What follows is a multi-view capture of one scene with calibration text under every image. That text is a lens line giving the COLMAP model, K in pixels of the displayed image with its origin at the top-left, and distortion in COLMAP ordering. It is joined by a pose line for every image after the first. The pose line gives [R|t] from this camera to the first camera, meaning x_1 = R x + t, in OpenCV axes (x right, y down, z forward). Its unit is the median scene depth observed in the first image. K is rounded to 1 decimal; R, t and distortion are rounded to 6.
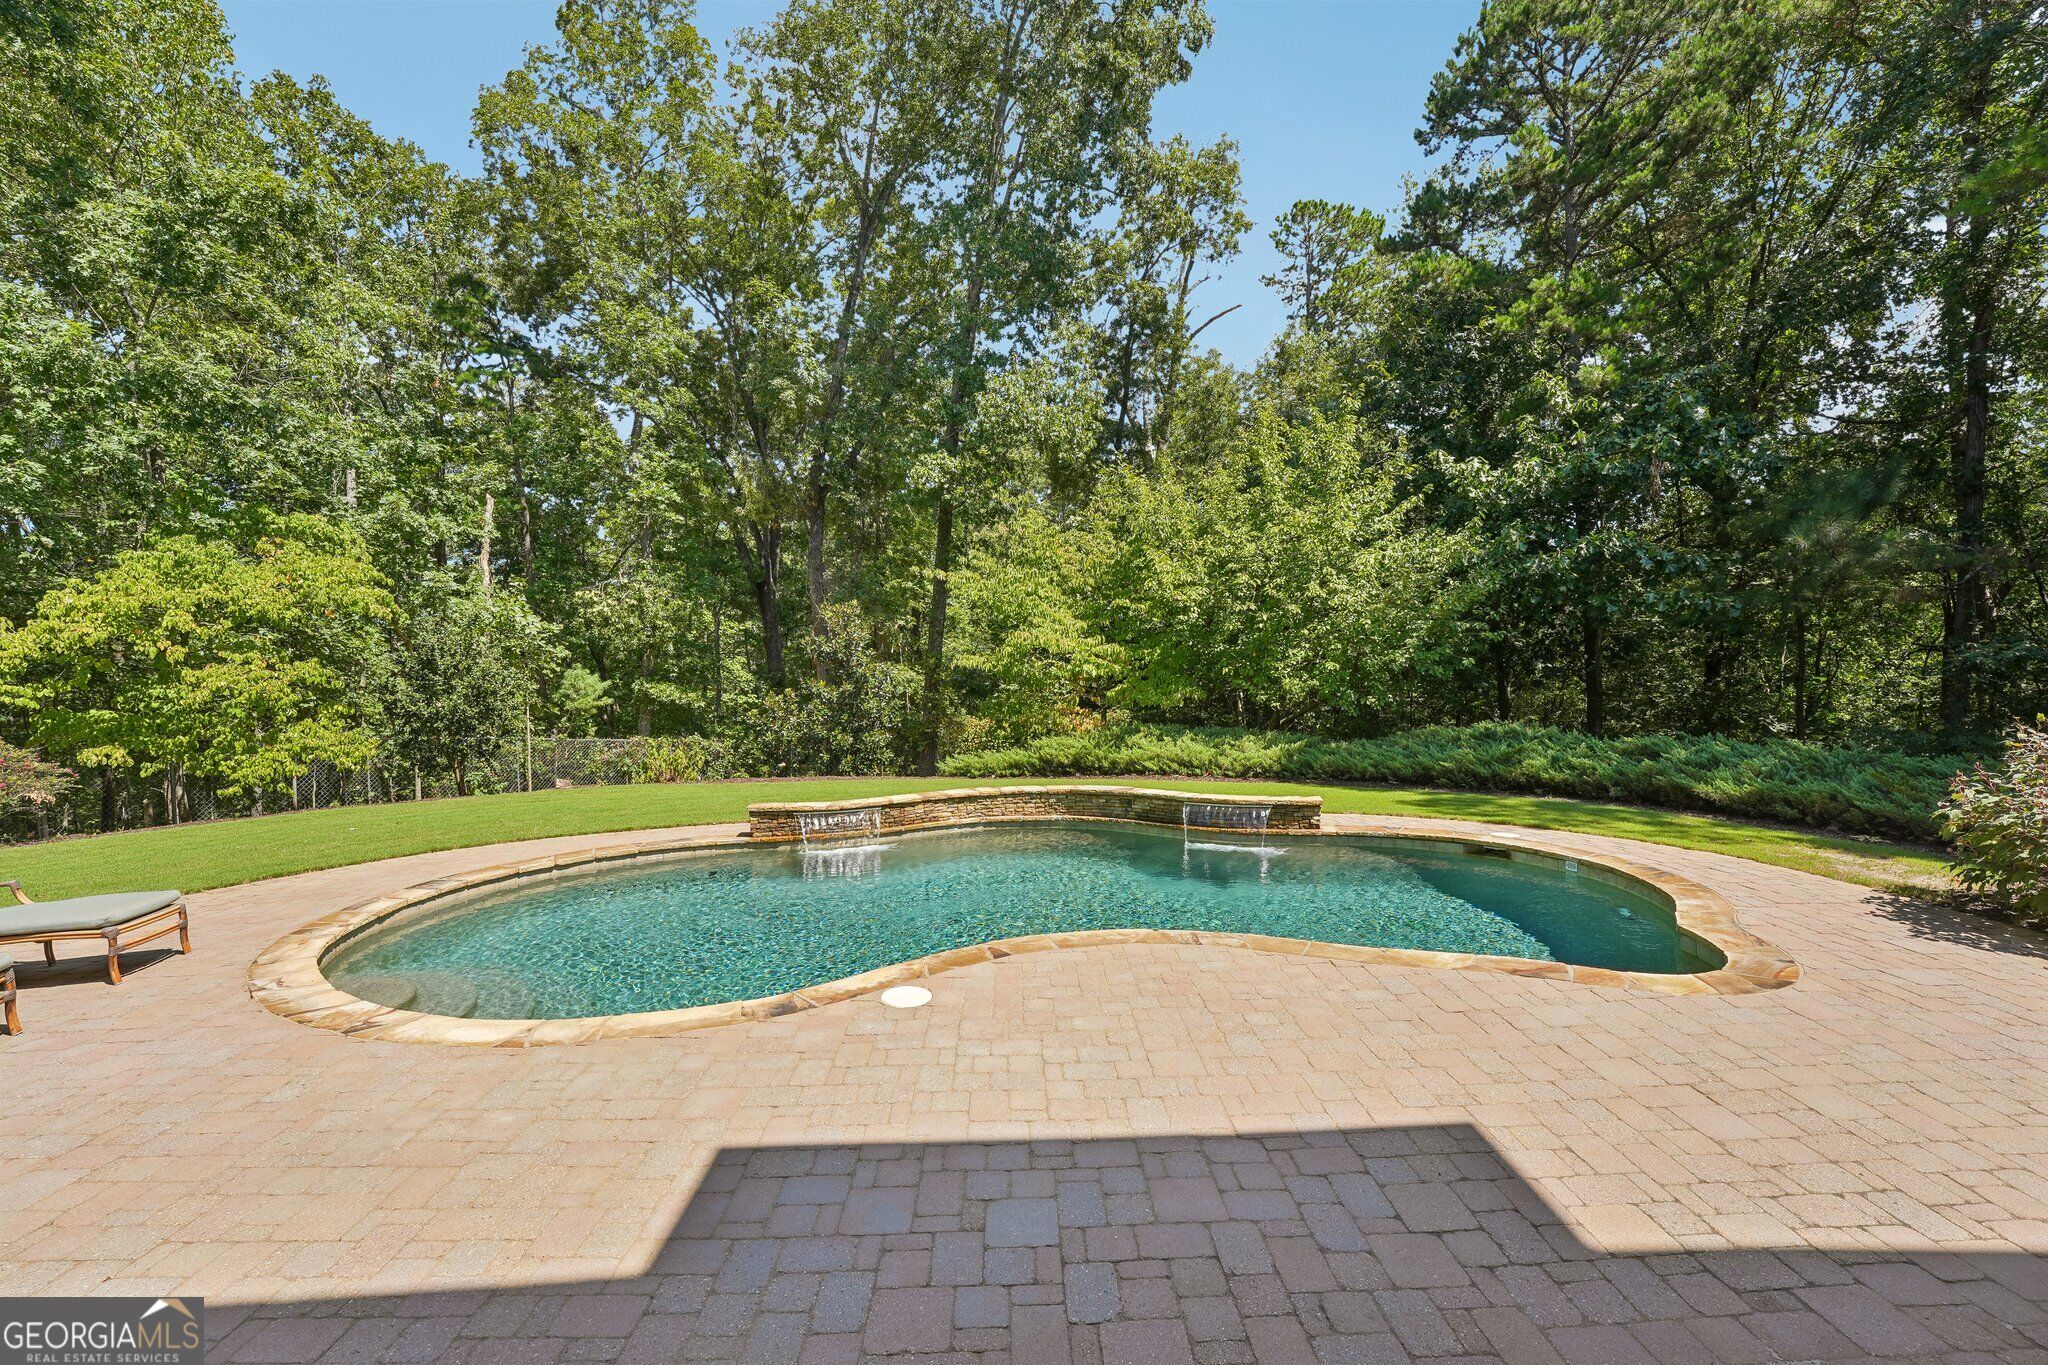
lens RADIAL K [[842.3, 0, 1027.0], [0, 842.3, 680.5], [0, 0, 1]] dist [-0.025071, 0.000132]
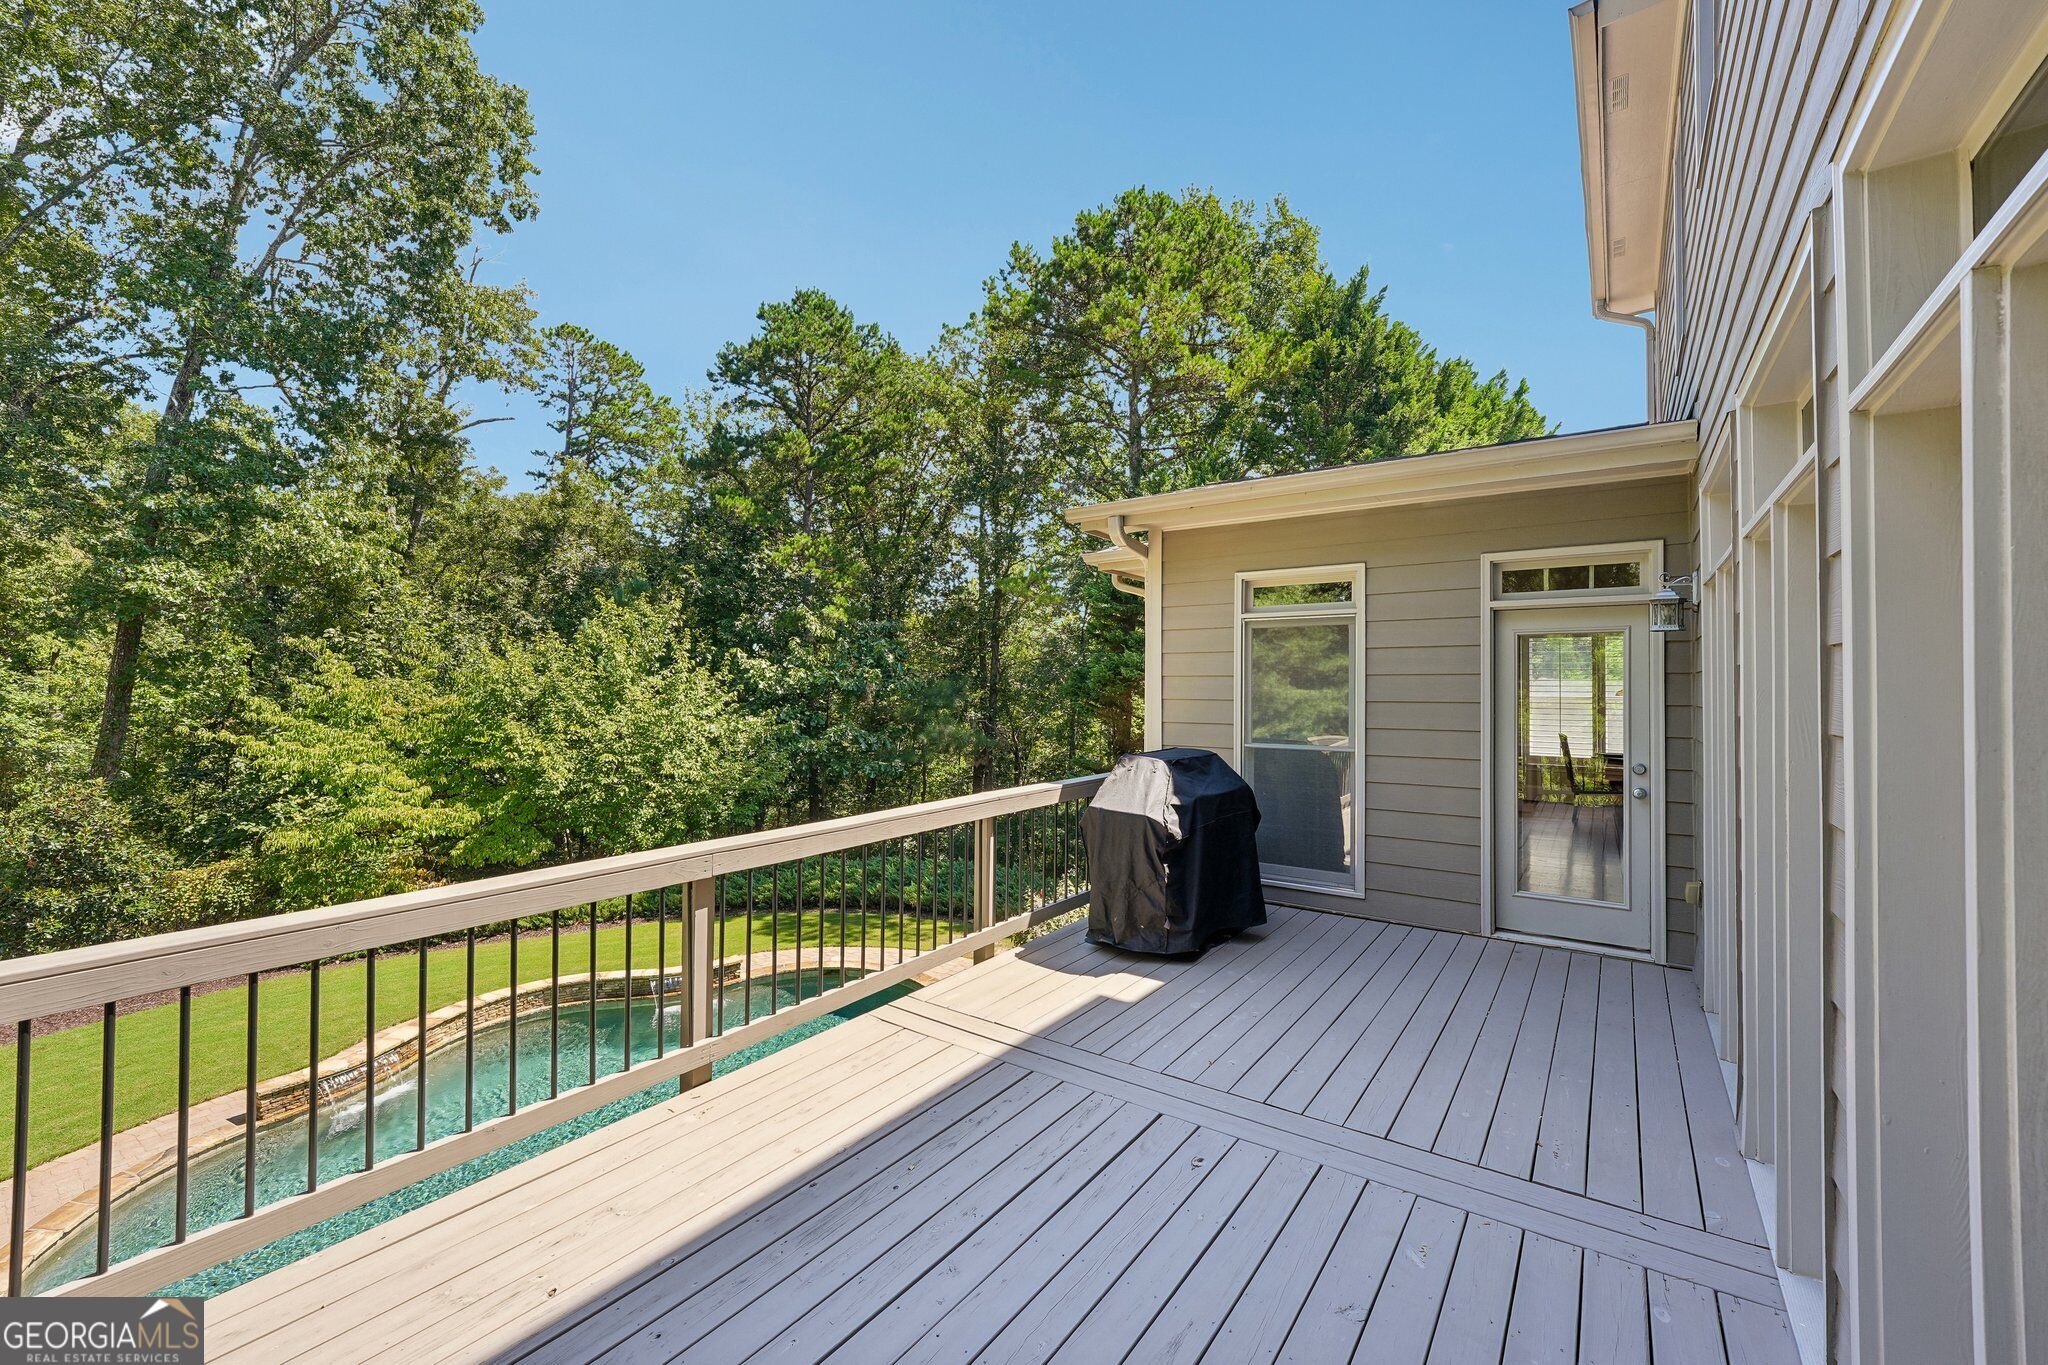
lens RADIAL K [[833.1, 0, 1010.1], [0, 833.1, 677.8], [0, 0, 1]] dist [-0.001864, -0.000249]
pose [[0.609314, 0.030299, 0.792350, -0.377187], [-0.009615, 0.999479, -0.030826, -0.215578], [-0.792871, 0.011165, 0.609287, -0.235507]]
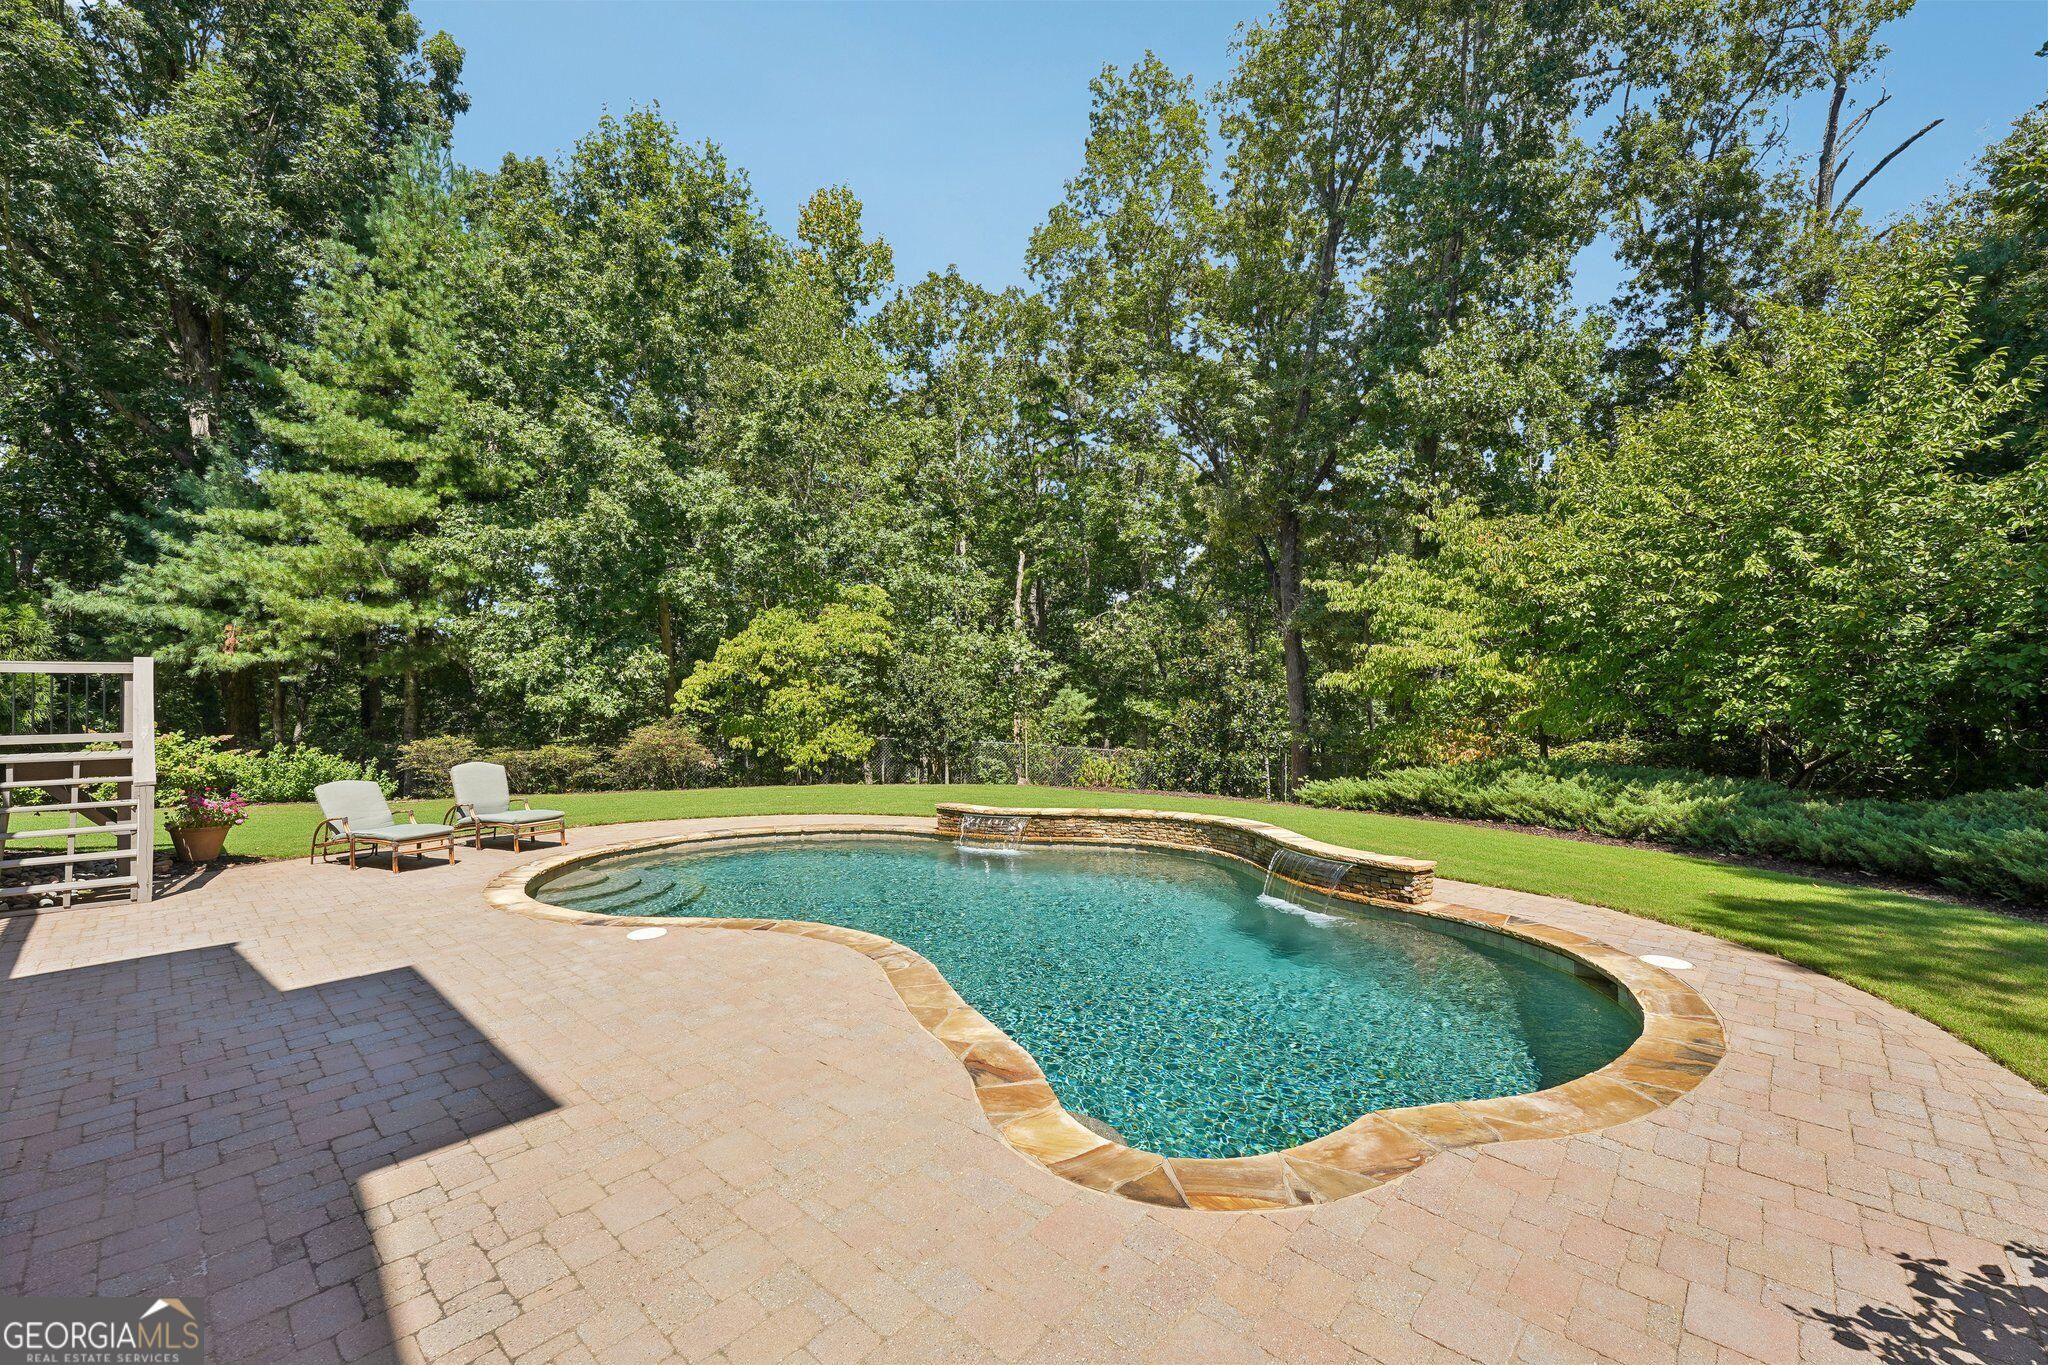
lens RADIAL K [[842.3, 0, 1027.0], [0, 842.3, 680.5], [0, 0, 1]] dist [-0.025071, 0.000132]
pose [[0.712319, -0.010173, -0.701782, 0.390520], [-0.003788, 0.999825, -0.018339, -0.004323], [0.701846, 0.015722, 0.712155, 0.141418]]
